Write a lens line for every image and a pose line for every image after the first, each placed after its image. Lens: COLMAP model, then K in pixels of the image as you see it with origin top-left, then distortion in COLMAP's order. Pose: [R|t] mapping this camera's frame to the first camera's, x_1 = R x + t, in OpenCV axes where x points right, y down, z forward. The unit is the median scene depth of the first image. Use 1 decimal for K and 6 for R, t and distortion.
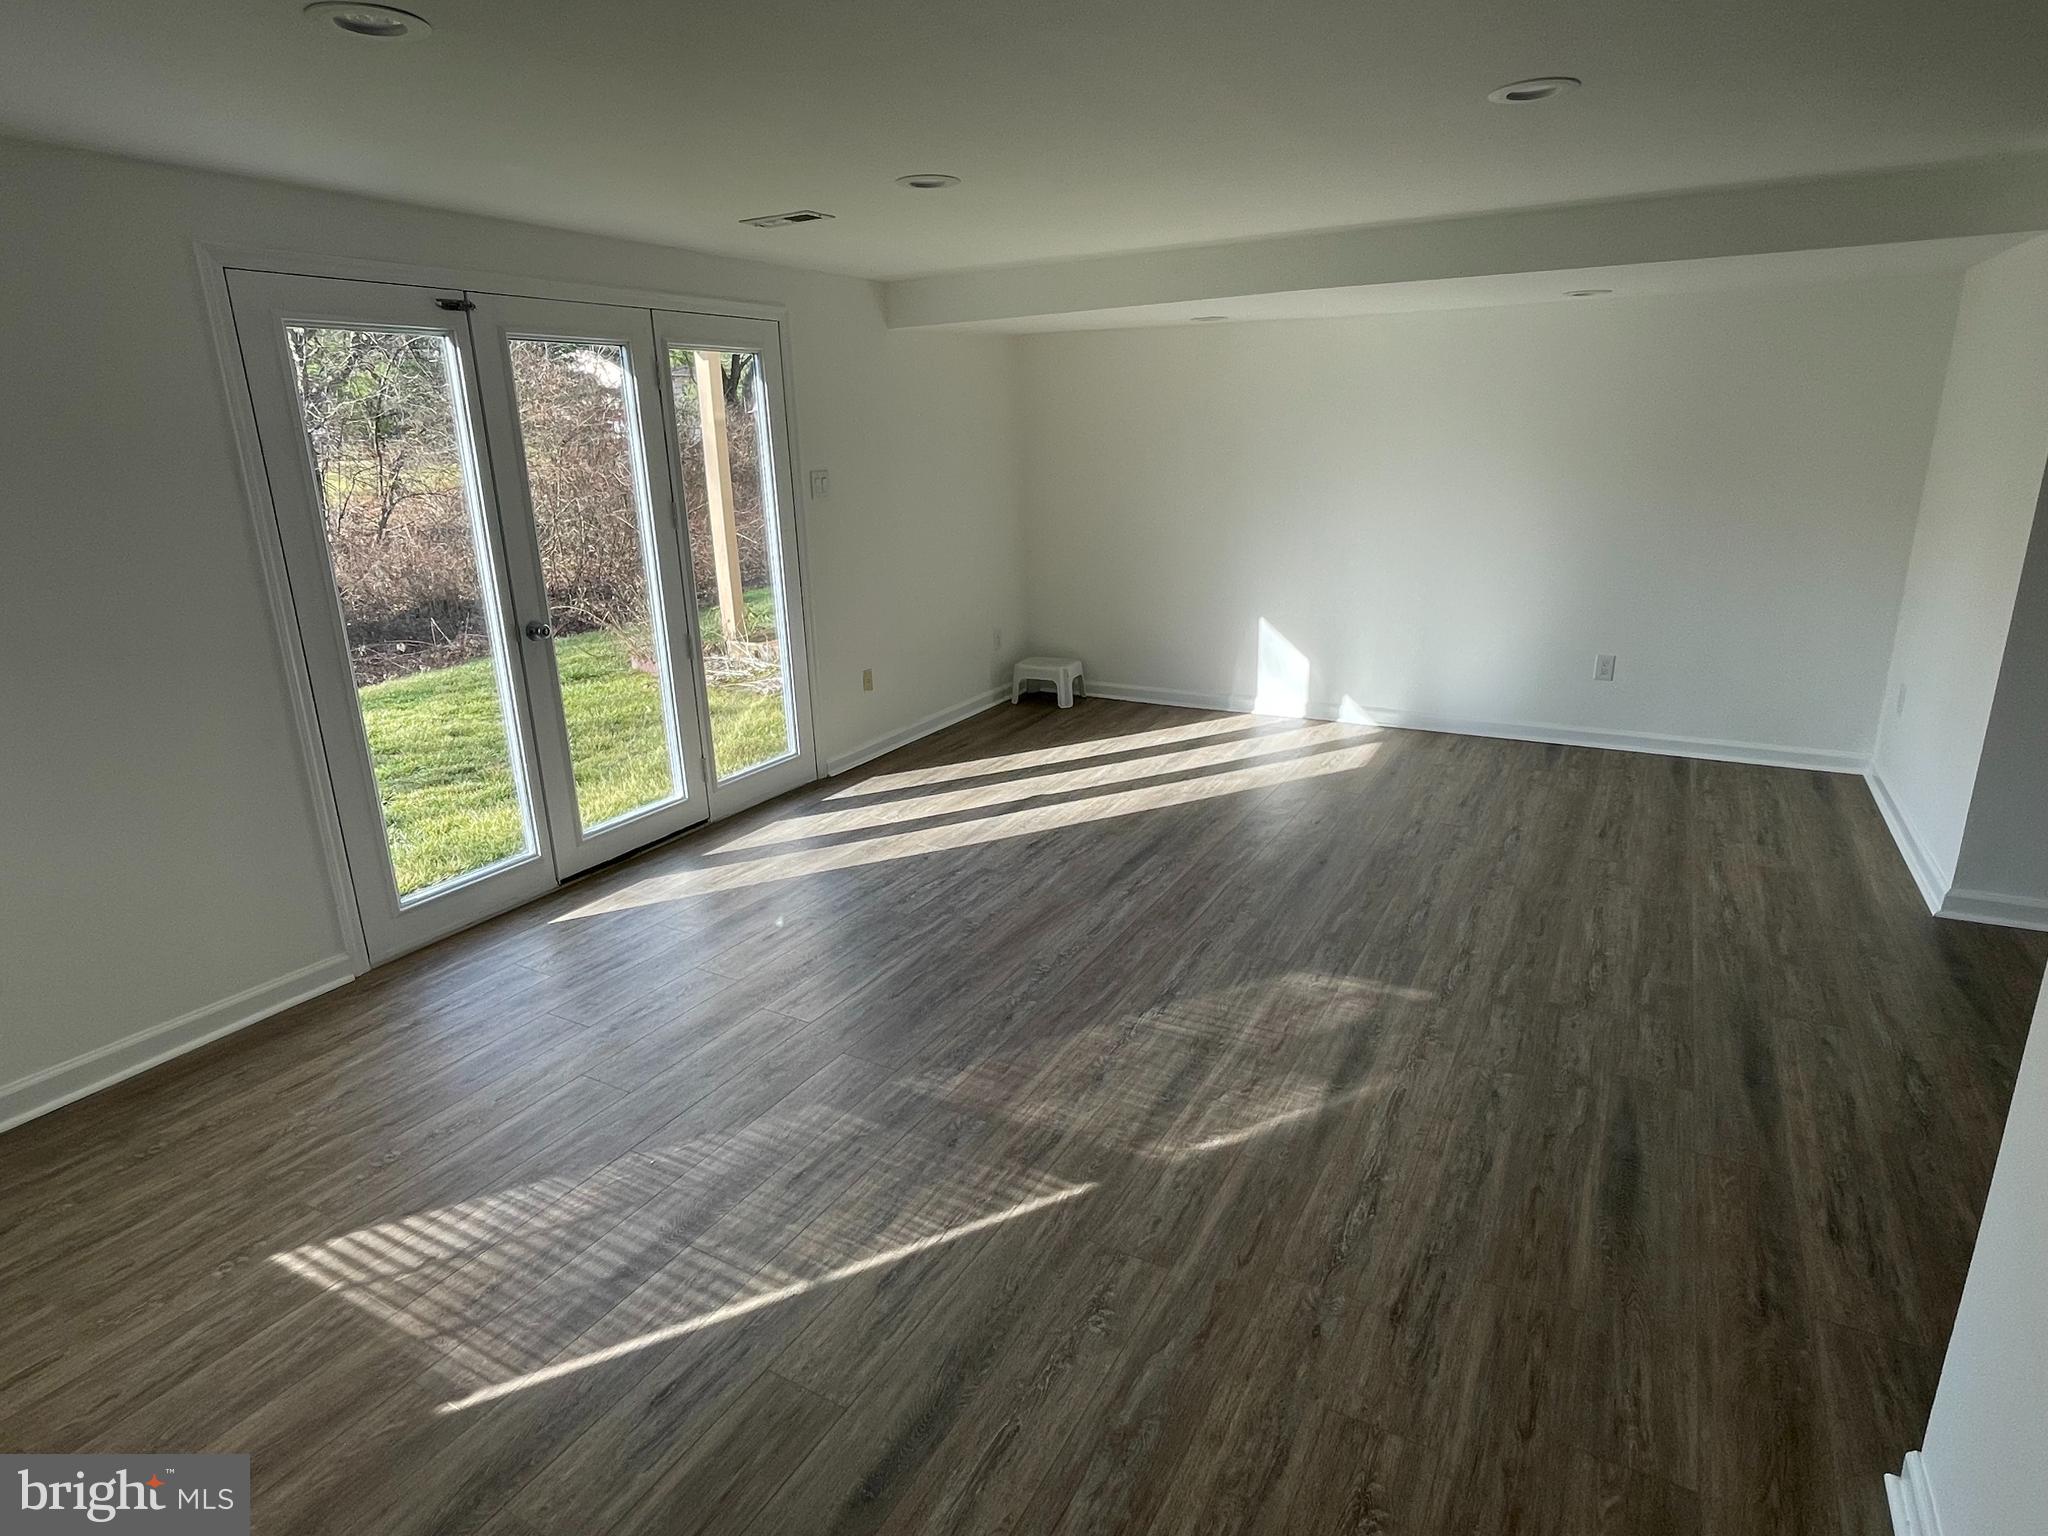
lens RADIAL K [[1131.8, 0, 1025.8], [0, 1131.8, 767.3], [0, 0, 1]] dist [-0.018471, -0.001003]
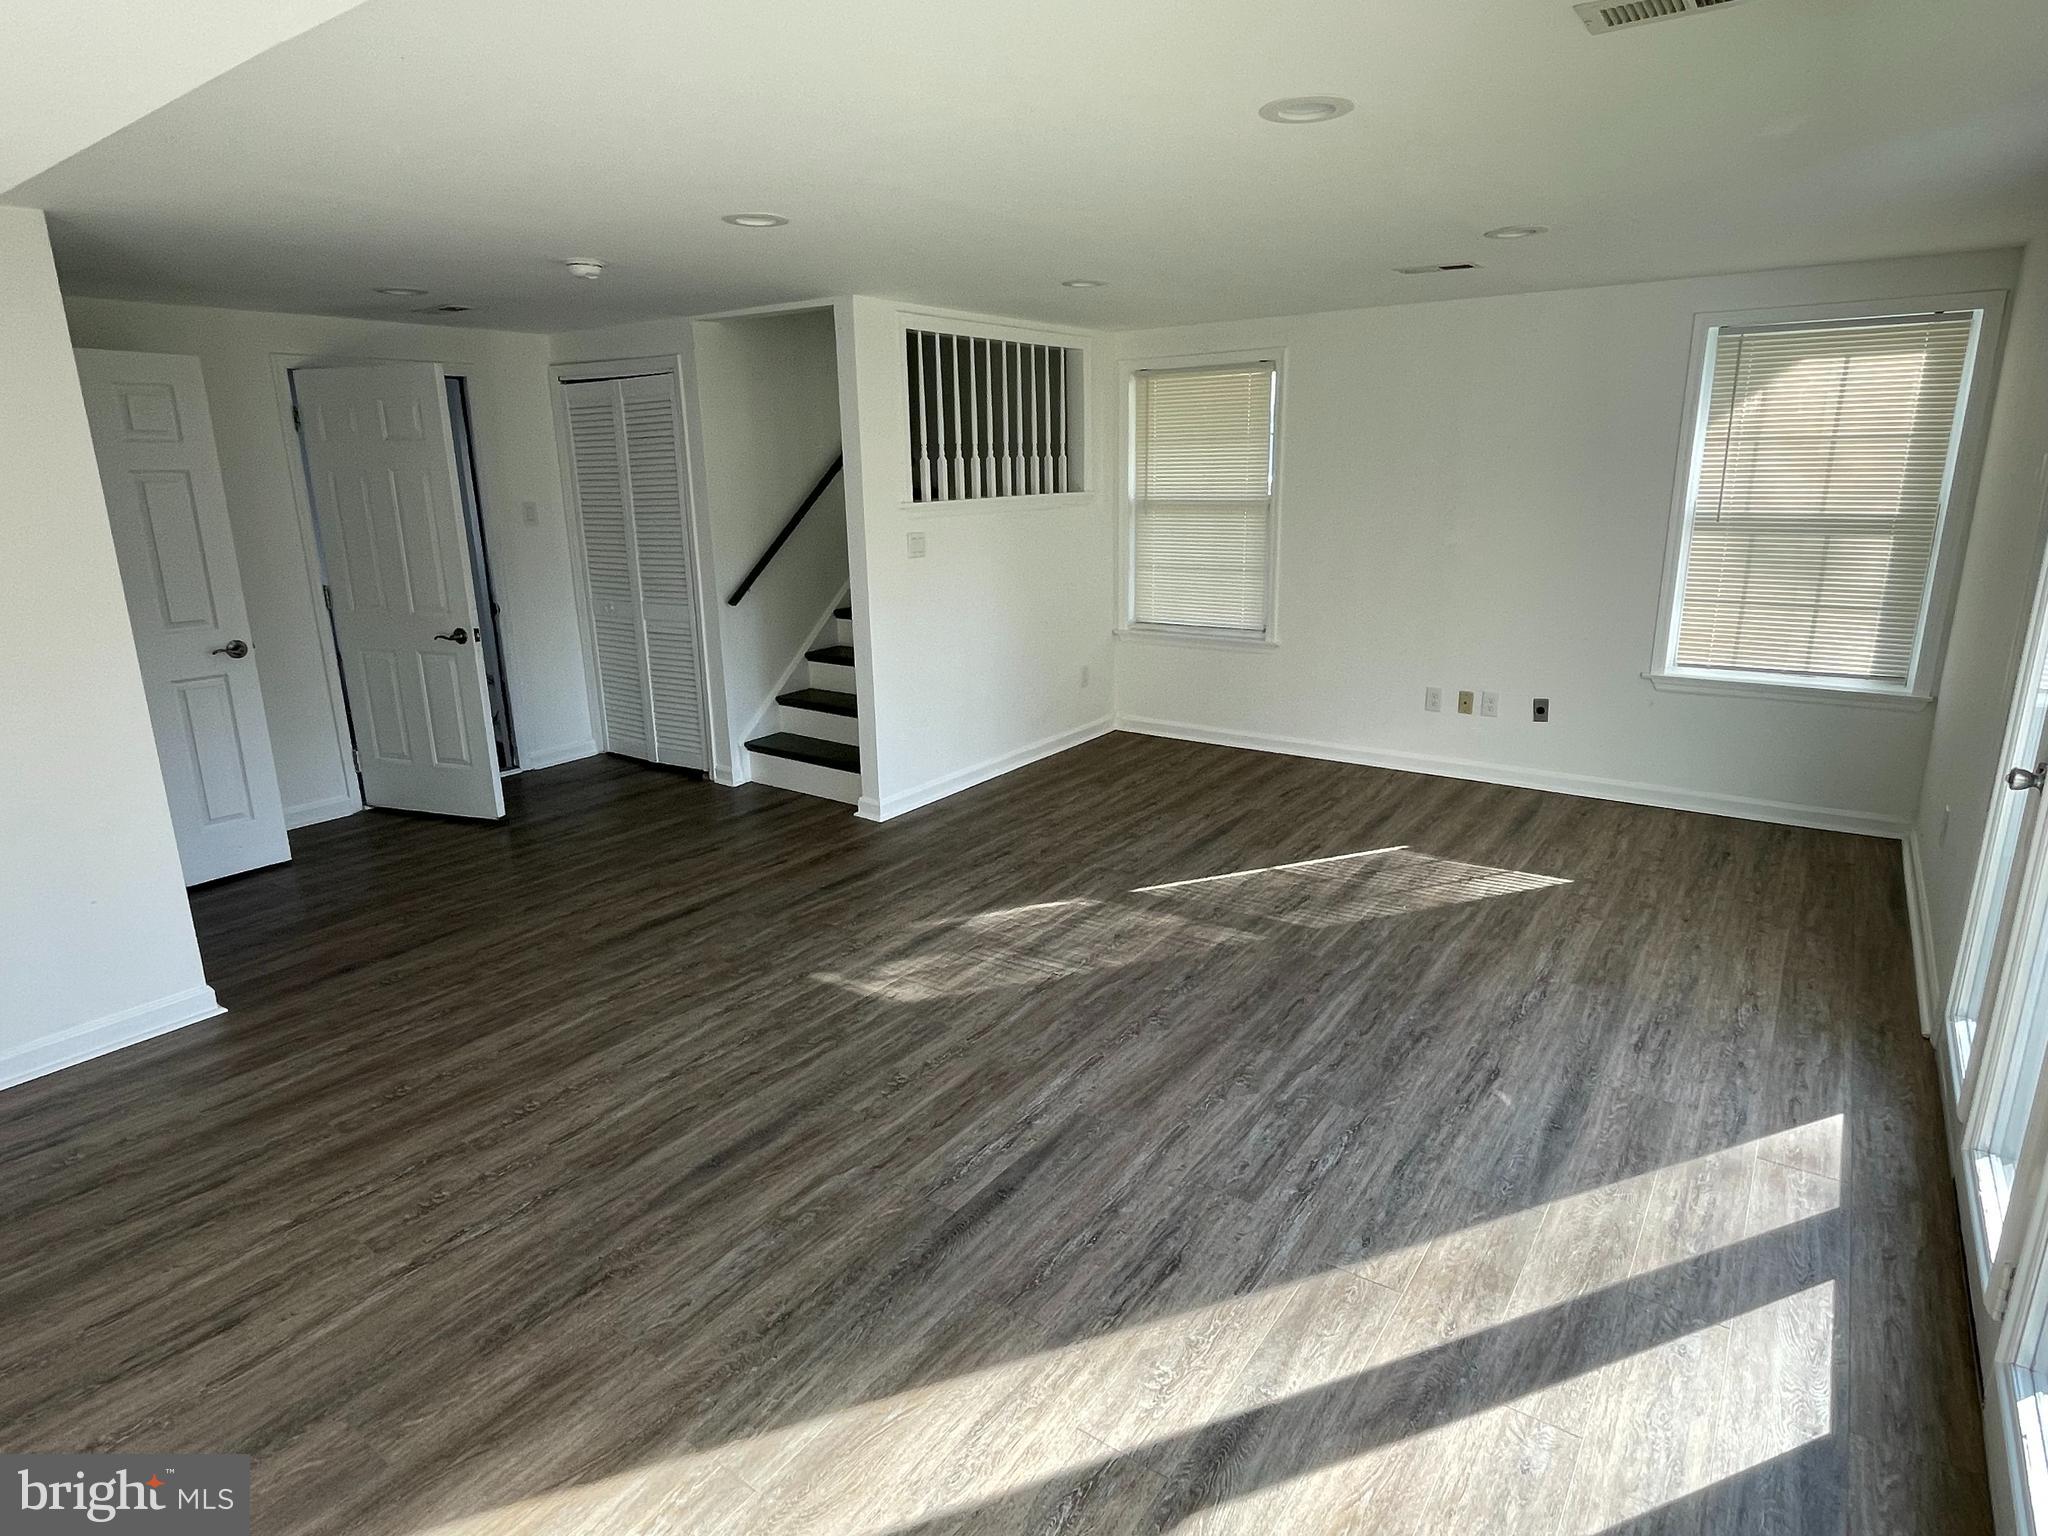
lens RADIAL K [[1131.8, 0, 1021.1], [0, 1131.8, 768.9], [0, 0, 1]] dist [-0.018471, -0.001003]
pose [[-0.992523, 0.016538, 0.120930, 0.010649], [0.077433, 0.851187, 0.519119, -0.568401], [-0.094349, 0.524602, -0.846104, 1.886814]]
